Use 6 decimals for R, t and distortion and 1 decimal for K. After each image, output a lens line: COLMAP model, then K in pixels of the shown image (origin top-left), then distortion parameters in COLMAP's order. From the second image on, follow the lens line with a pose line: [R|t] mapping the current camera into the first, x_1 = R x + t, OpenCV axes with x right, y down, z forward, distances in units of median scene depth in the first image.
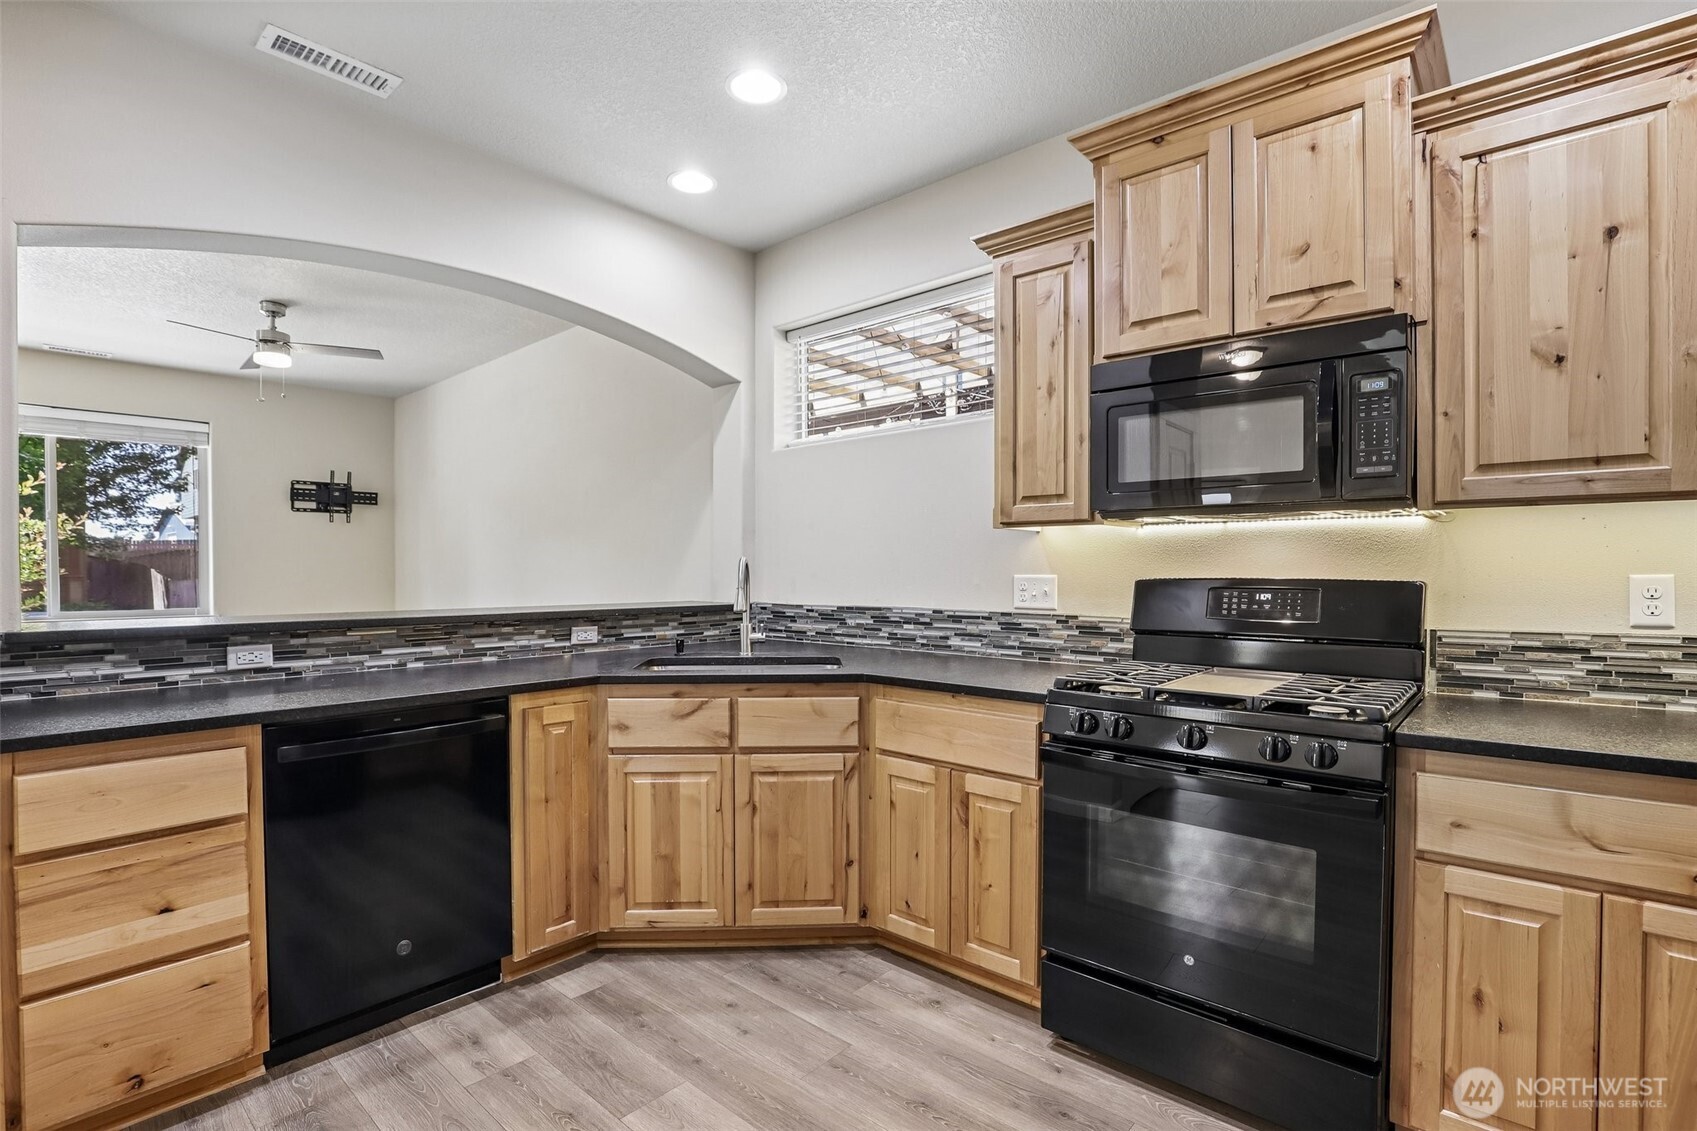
lens RADIAL K [[793.3, 0, 846.1], [0, 793.3, 578.9], [0, 0, 1]] dist [-0.032976, 0.000558]
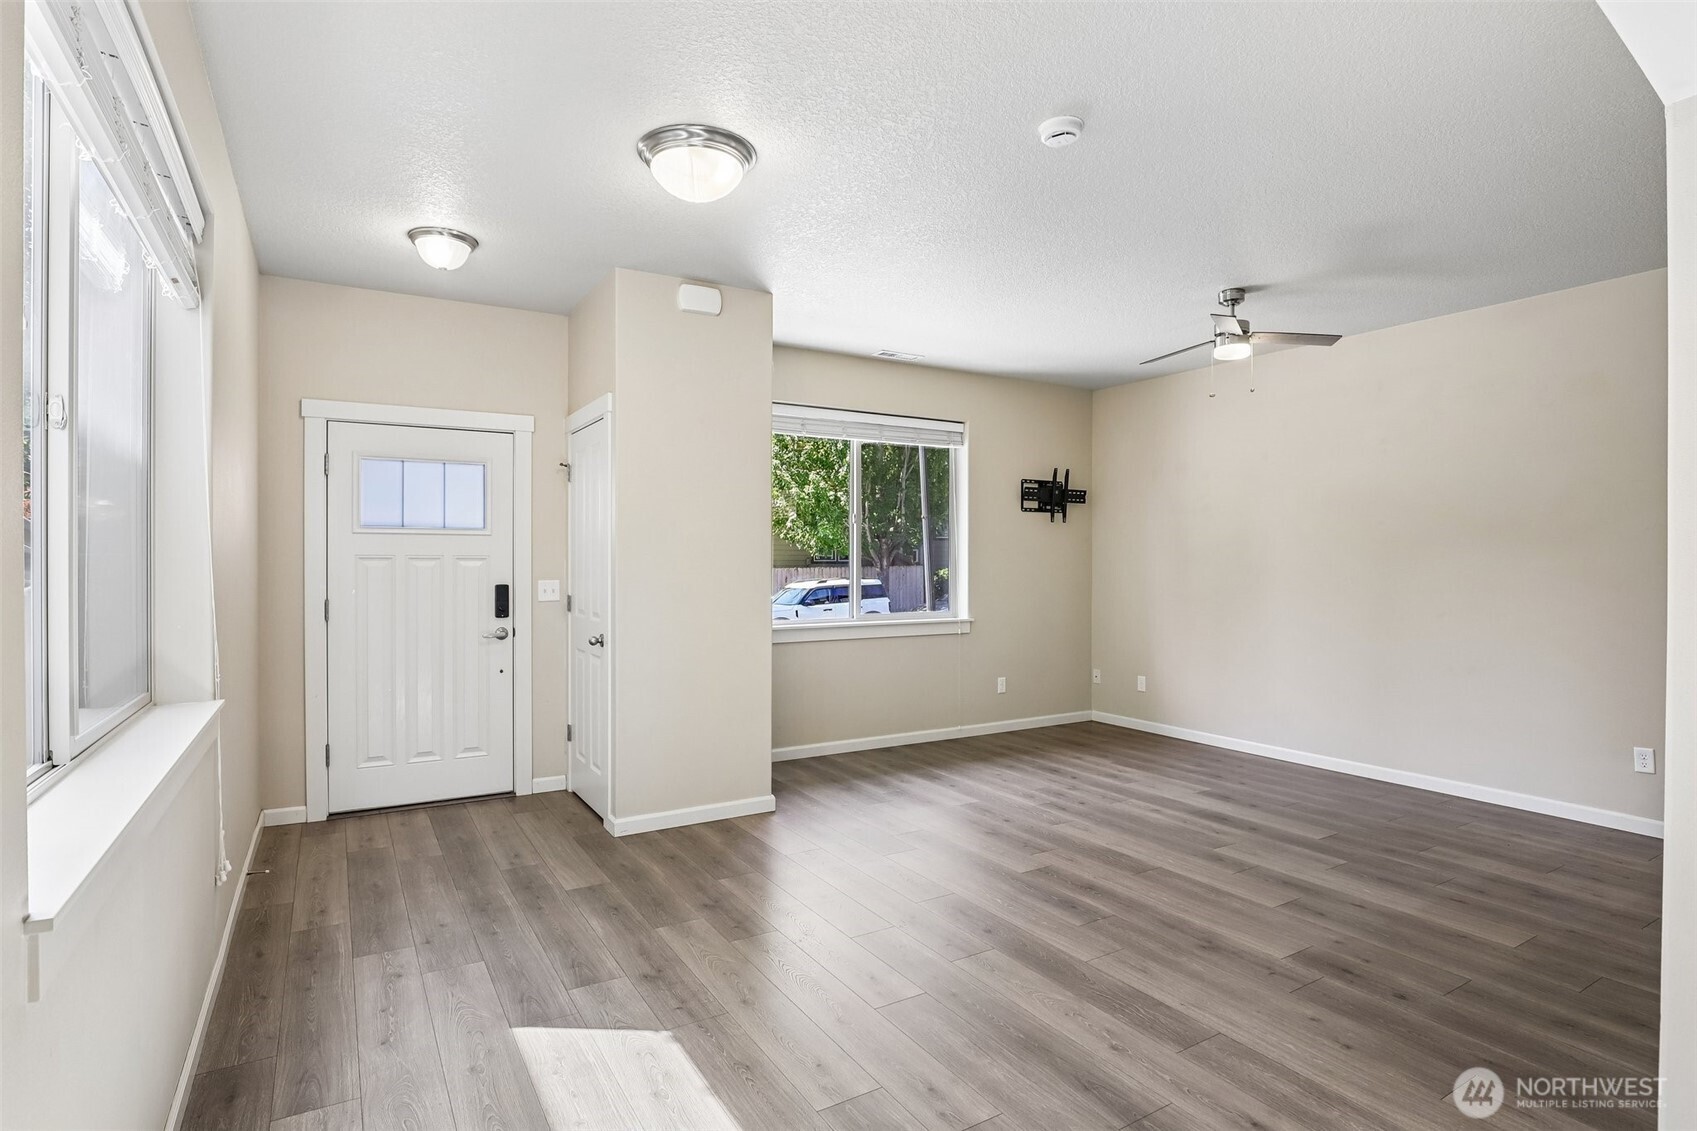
lens RADIAL K [[855.8, 0, 840.1], [0, 855.8, 566.5], [0, 0, 1]] dist [-0.033781, 0.006813]
pose [[0.953344, 0.006070, -0.301825, -1.568973], [-0.008024, 0.999954, -0.005233, -0.029426], [0.301780, 0.007410, 0.953349, -0.189499]]
